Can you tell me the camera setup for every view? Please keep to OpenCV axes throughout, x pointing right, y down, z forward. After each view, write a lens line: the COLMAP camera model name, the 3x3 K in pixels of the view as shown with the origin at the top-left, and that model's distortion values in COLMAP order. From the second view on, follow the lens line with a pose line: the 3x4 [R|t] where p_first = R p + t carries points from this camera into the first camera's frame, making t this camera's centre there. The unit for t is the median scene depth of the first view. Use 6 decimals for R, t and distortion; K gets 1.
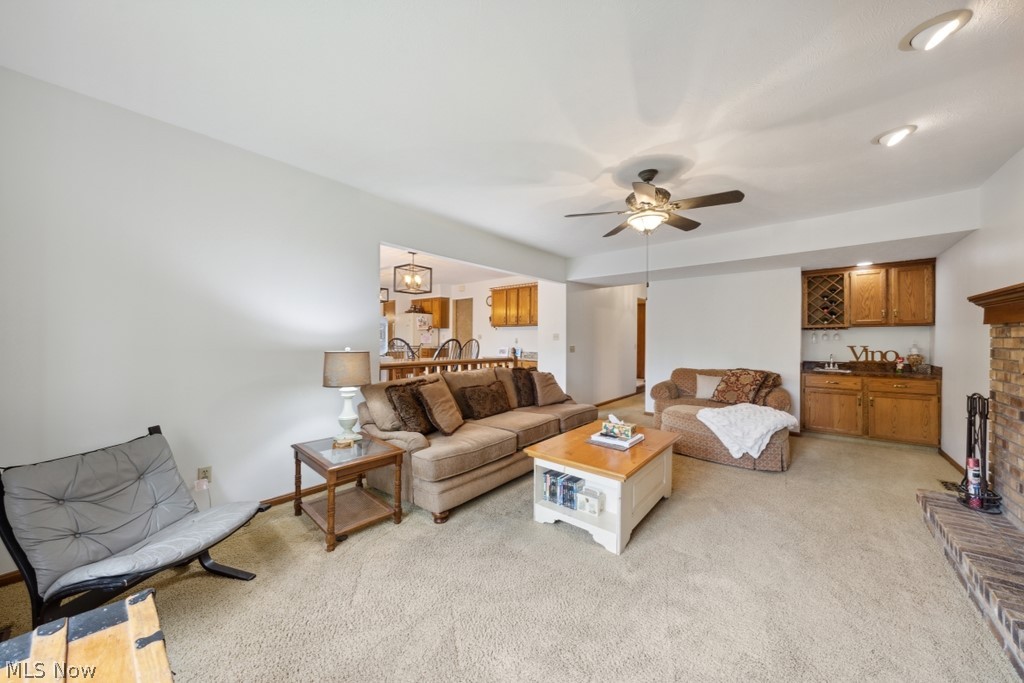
lens RADIAL K [[349.8, 0, 515.3], [0, 349.8, 340.0], [0, 0, 1]] dist [-0.000243, -0.000011]
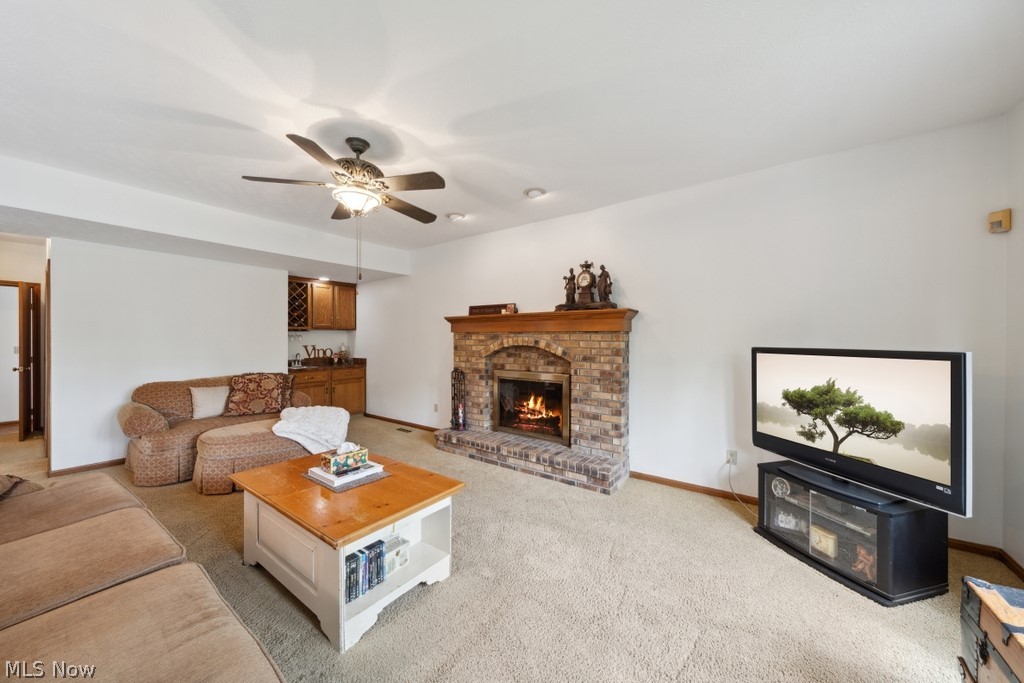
lens RADIAL K [[357.0, 0, 508.0], [0, 357.0, 342.2], [0, 0, 1]] dist [-0.000025, -0.000056]
pose [[-0.055604, -0.008809, 0.998414, -0.304683], [0.000679, 0.999961, 0.008860, -0.004306], [-0.998453, 0.001170, -0.055596, 0.420836]]
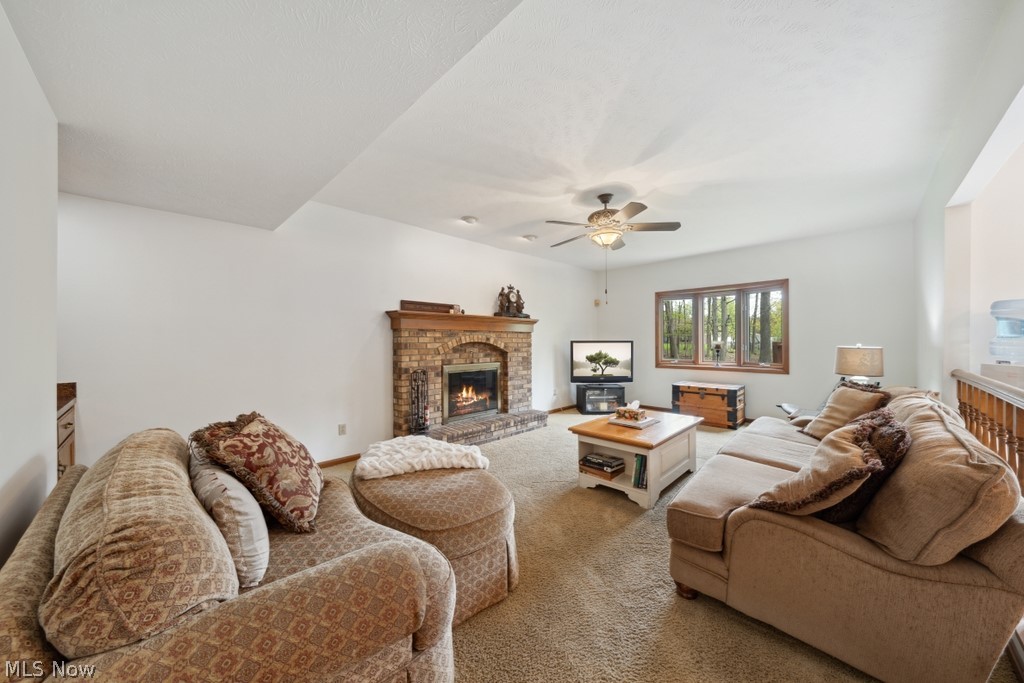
lens RADIAL K [[357.0, 0, 508.0], [0, 357.0, 342.2], [0, 0, 1]] dist [-0.000025, -0.000056]
pose [[-0.996169, 0.020899, 0.084910, 0.370729], [0.020305, 0.999763, -0.007862, 0.022132], [-0.085054, -0.006108, -0.996358, 1.363169]]
